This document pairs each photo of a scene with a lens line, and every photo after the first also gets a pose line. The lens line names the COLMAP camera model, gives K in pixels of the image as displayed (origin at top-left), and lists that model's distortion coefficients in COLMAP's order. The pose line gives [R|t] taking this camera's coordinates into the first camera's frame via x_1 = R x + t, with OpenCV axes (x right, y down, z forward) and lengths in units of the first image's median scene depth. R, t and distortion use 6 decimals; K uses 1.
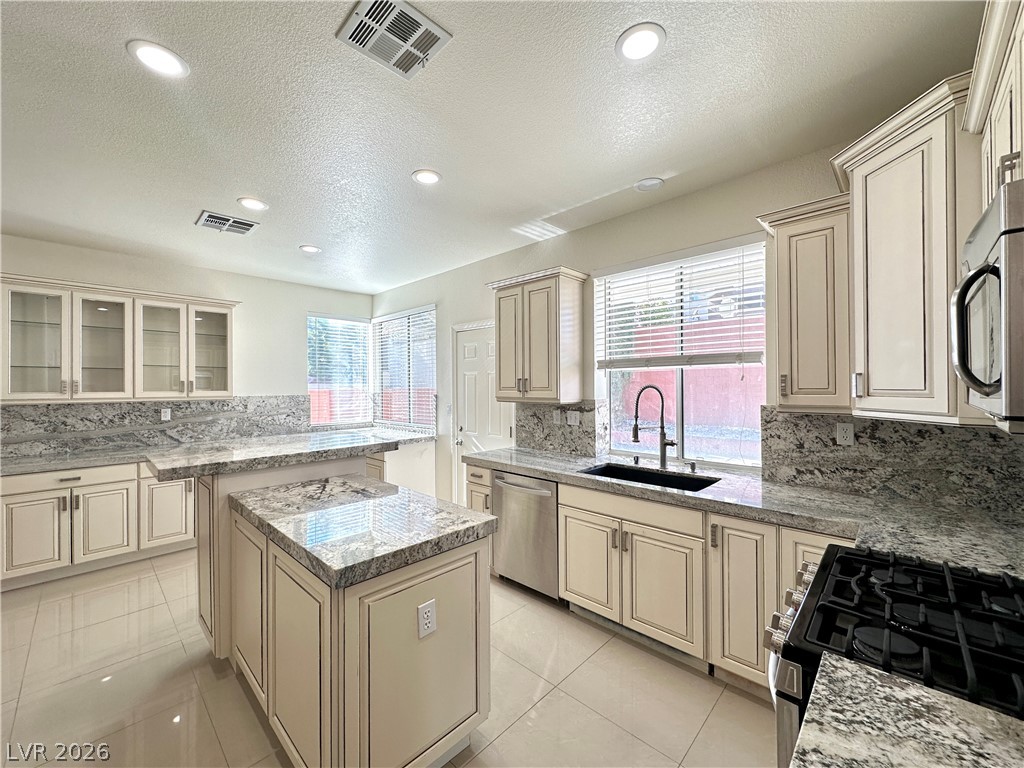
lens RADIAL K [[408.7, 0, 510.5], [0, 408.7, 385.2], [0, 0, 1]] dist [-0.002186, 0.000758]
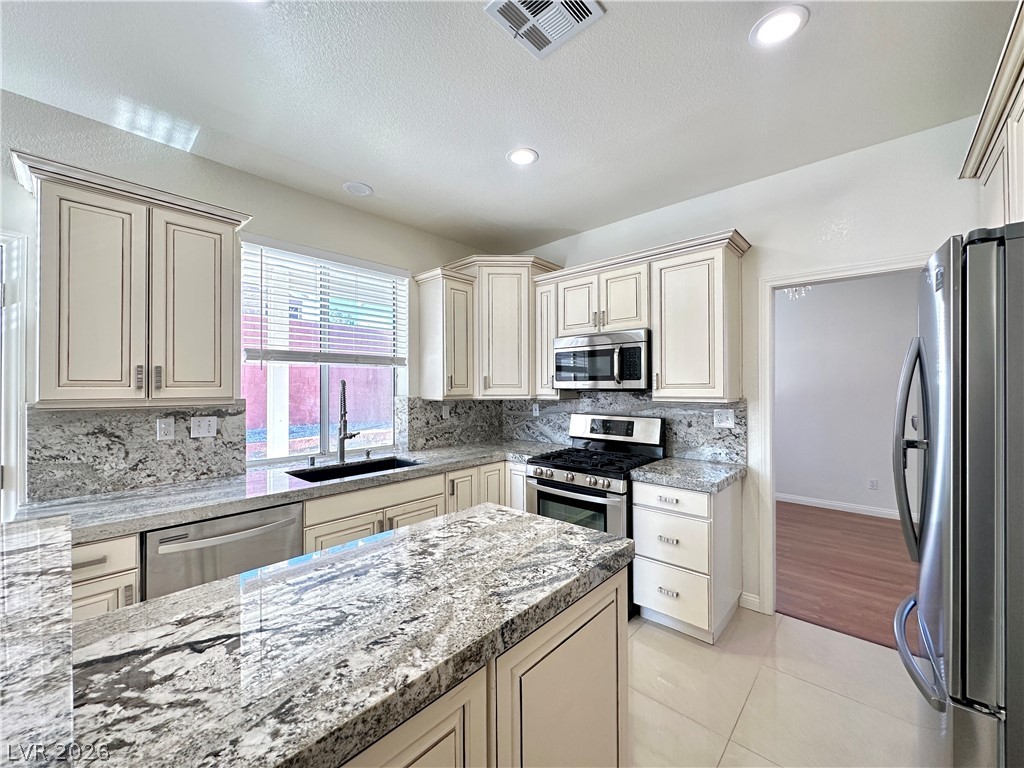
lens RADIAL K [[408.7, 0, 512.4], [0, 408.7, 386.3], [0, 0, 1]] dist [-0.002186, 0.000758]
pose [[-0.030966, 0.008634, 0.999483, -0.718125], [0.000730, 0.999963, -0.008615, 0.023320], [-0.999520, 0.000463, -0.030971, 0.643245]]
